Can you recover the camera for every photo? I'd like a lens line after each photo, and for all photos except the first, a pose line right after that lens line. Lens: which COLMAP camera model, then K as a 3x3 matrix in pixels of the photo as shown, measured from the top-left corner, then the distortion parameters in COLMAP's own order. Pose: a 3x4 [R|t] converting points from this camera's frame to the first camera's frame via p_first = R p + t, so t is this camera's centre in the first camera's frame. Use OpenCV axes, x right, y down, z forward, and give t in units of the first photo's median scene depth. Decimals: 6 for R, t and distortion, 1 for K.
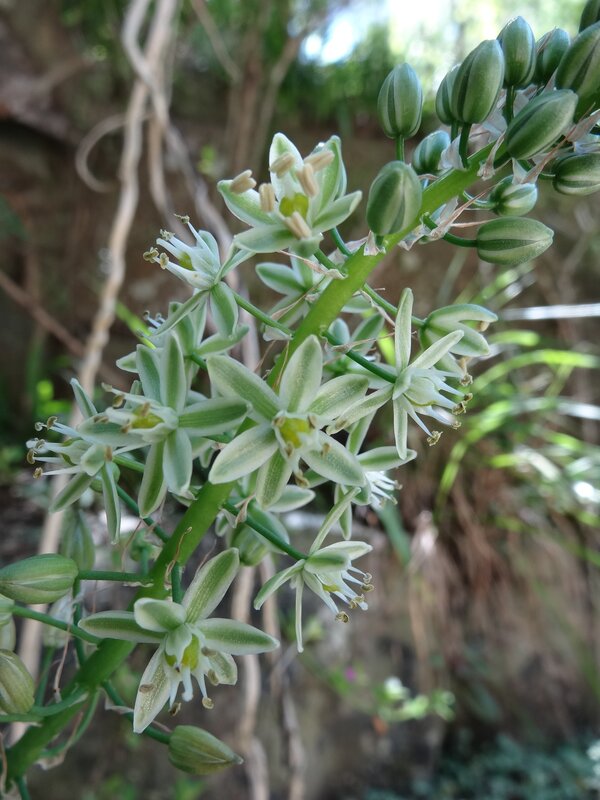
lens RADIAL K [[587.0, 0, 297.6], [0, 587.0, 397.6], [0, 0, 1]] dist [0.000693, 0.001641]
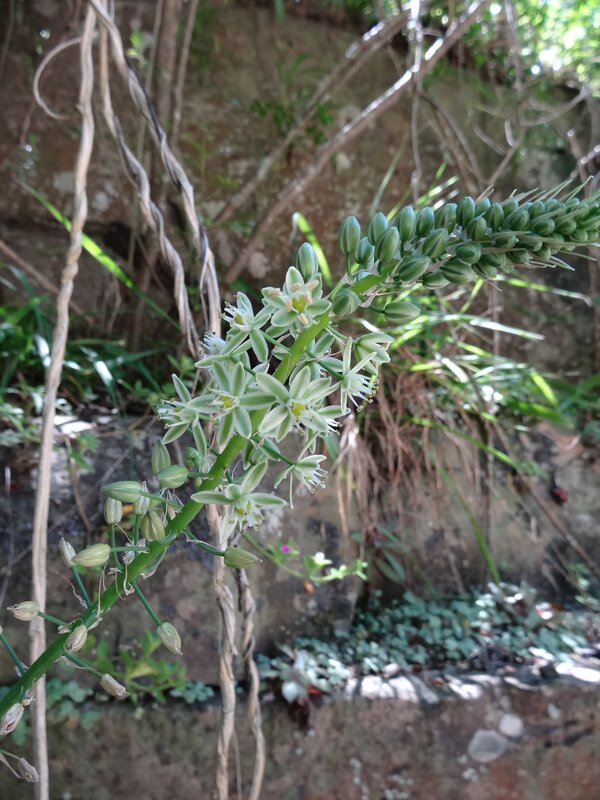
lens RADIAL K [[587.0, 0, 297.6], [0, 587.0, 397.6], [0, 0, 1]] dist [0.000693, 0.001641]
pose [[0.992685, -0.005123, 0.120622, -0.023876], [-0.015980, 0.984733, 0.173337, -0.032299], [-0.119668, -0.173997, 0.977448, -0.100057]]
